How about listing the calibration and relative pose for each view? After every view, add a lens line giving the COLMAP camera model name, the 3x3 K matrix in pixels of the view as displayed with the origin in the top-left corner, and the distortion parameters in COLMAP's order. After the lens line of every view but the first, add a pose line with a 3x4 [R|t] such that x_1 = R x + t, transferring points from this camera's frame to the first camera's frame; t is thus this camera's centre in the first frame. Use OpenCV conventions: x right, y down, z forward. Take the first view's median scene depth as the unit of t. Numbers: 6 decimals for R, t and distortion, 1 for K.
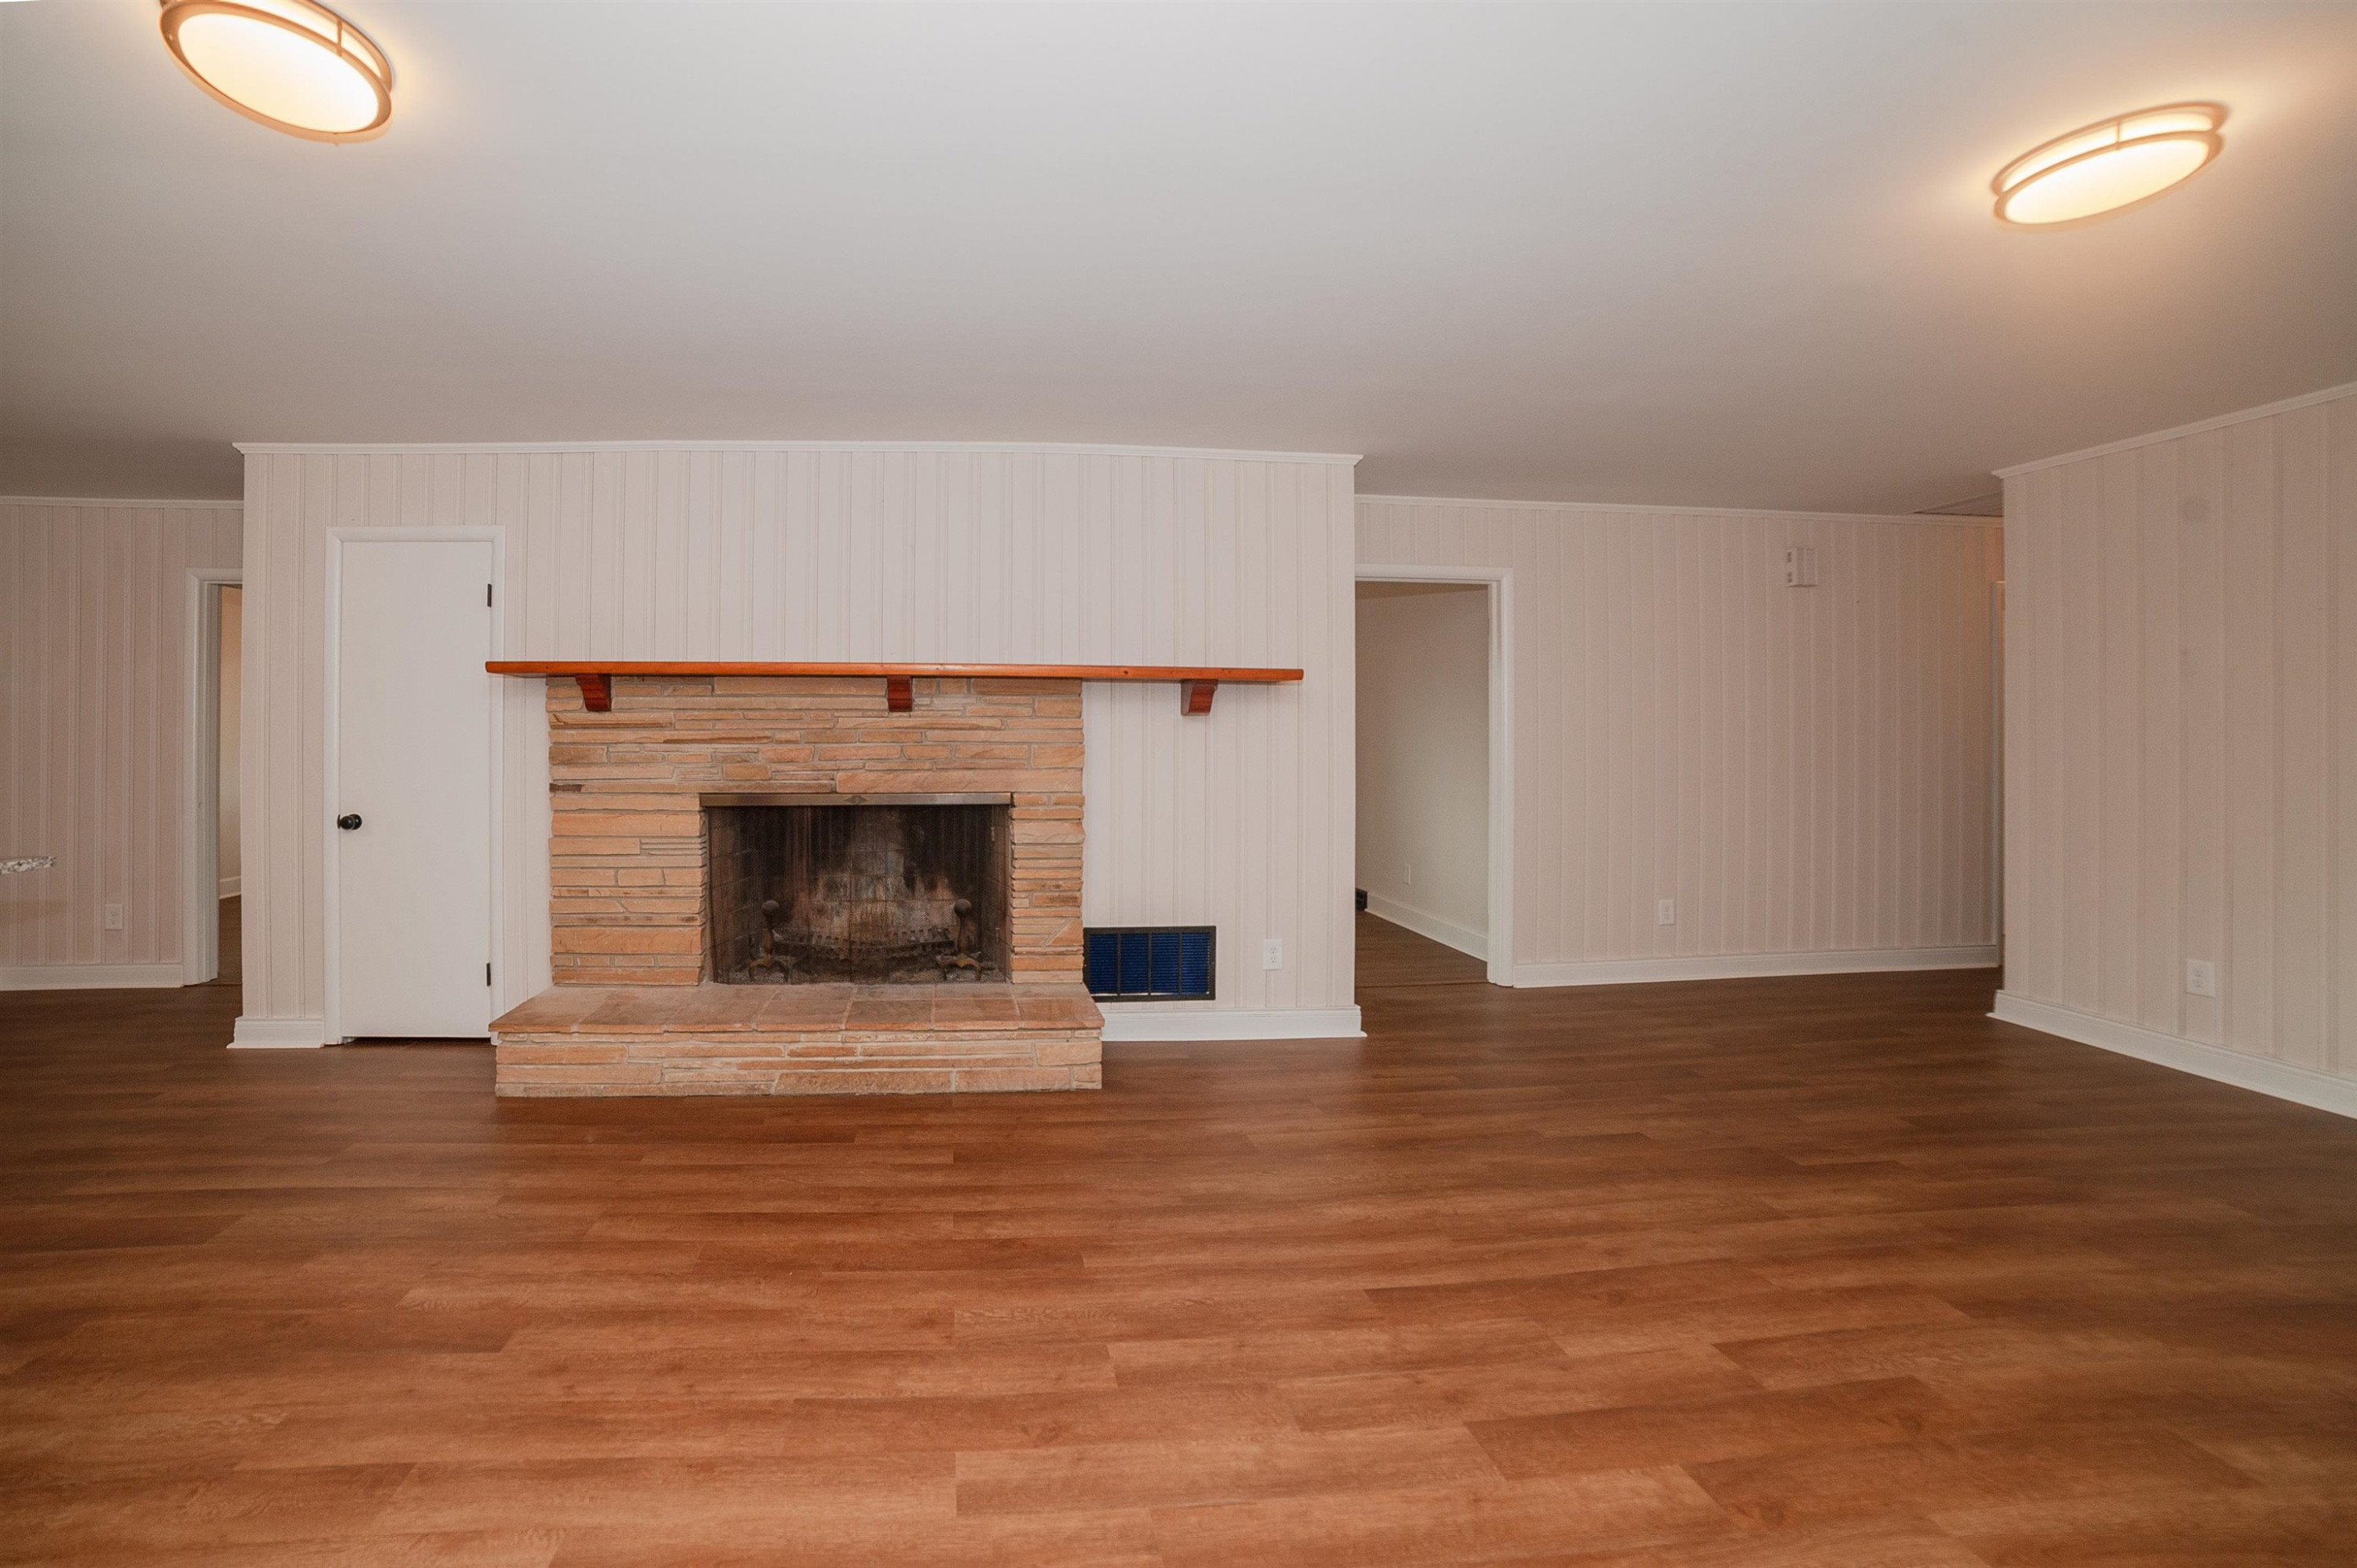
lens RADIAL K [[1029.7, 0, 1181.3], [0, 1029.7, 751.8], [0, 0, 1]] dist [-0.093030, 0.029653]
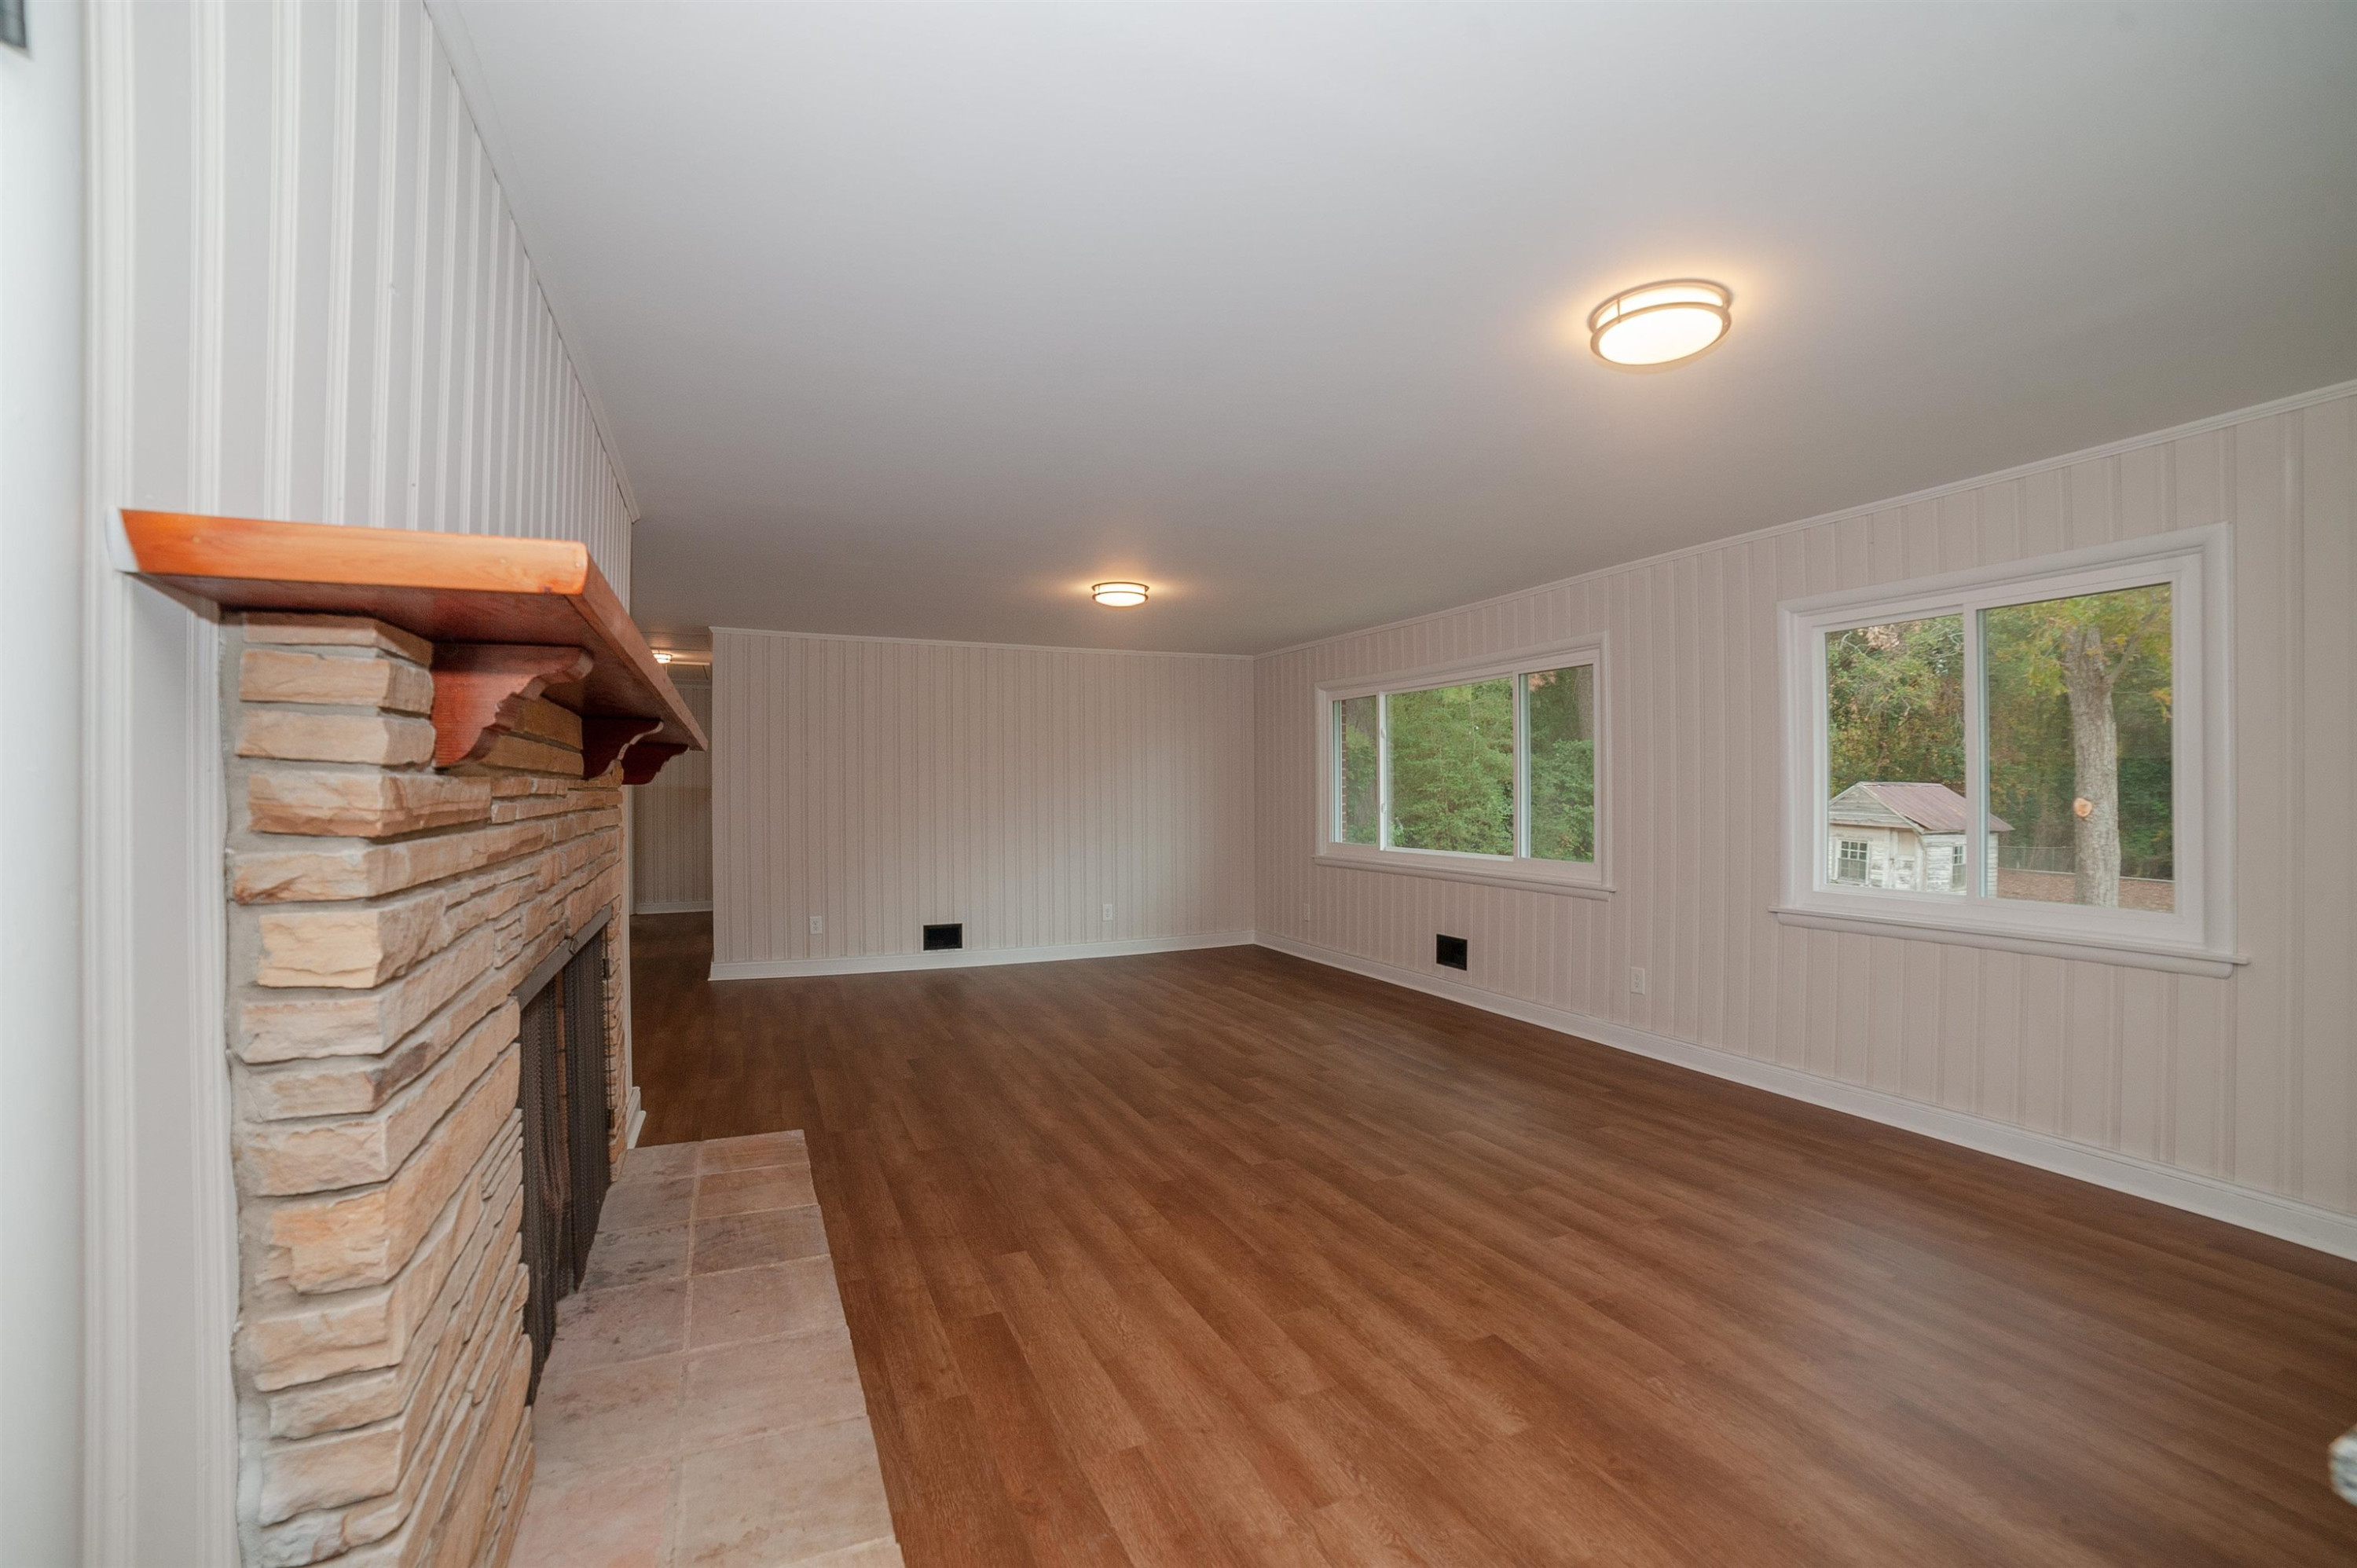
lens RADIAL K [[1017.6, 0, 1164.1], [0, 1017.6, 787.3], [0, 0, 1]] dist [-0.101566, 0.033649]
pose [[-0.286173, 0.000590, 0.958178, -1.553532], [0.006272, 0.999980, 0.001258, -0.023982], [-0.958158, 0.006369, -0.286171, 1.555148]]
